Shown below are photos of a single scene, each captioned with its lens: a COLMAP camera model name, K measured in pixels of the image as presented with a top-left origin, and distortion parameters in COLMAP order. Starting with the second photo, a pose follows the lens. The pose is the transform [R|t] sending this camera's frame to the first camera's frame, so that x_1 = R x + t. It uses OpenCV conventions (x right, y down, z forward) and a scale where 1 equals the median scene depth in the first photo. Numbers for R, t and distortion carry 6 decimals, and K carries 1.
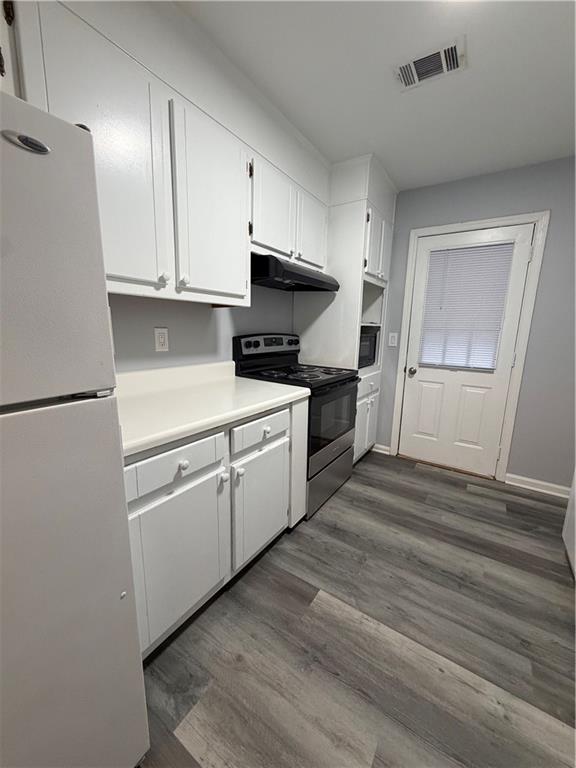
lens RADIAL K [[305.5, 0, 289.1], [0, 305.5, 383.5], [0, 0, 1]] dist [-0.002327, 0.000228]
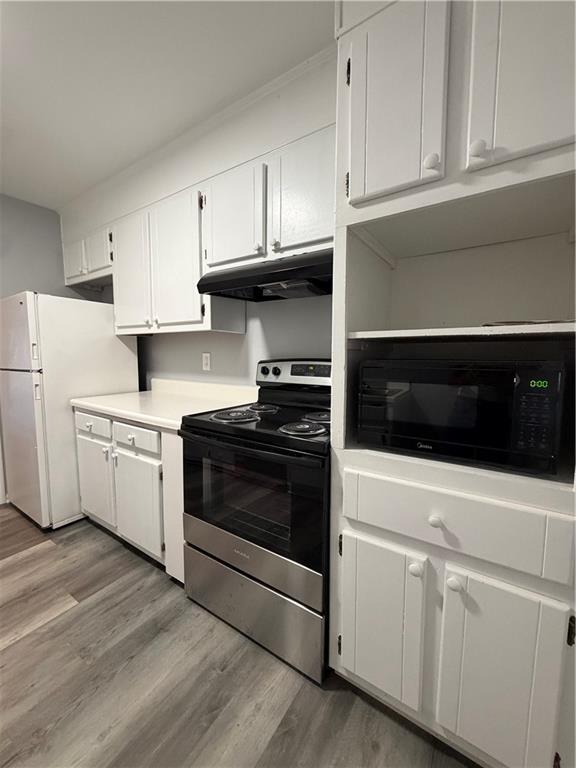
lens RADIAL K [[305.5, 0, 288.8], [0, 305.5, 383.1], [0, 0, 1]] dist [-0.002327, 0.000228]
pose [[-0.000225, 0.069204, -0.997602, 0.866722], [-0.187621, 0.979884, 0.068018, -0.194223], [0.982241, 0.187187, 0.012764, 1.256709]]
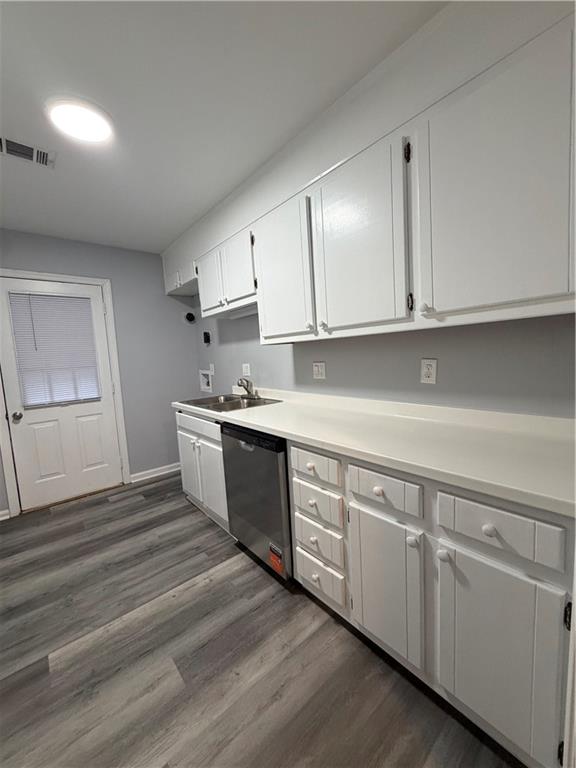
lens RADIAL K [[305.5, 0, 288.3], [0, 305.5, 384.3], [0, 0, 1]] dist [-0.002327, 0.000228]
pose [[0.272312, -0.131919, 0.953123, -0.385014], [0.232932, 0.970132, 0.067723, -0.008863], [-0.933589, 0.203571, 0.294907, -0.093134]]
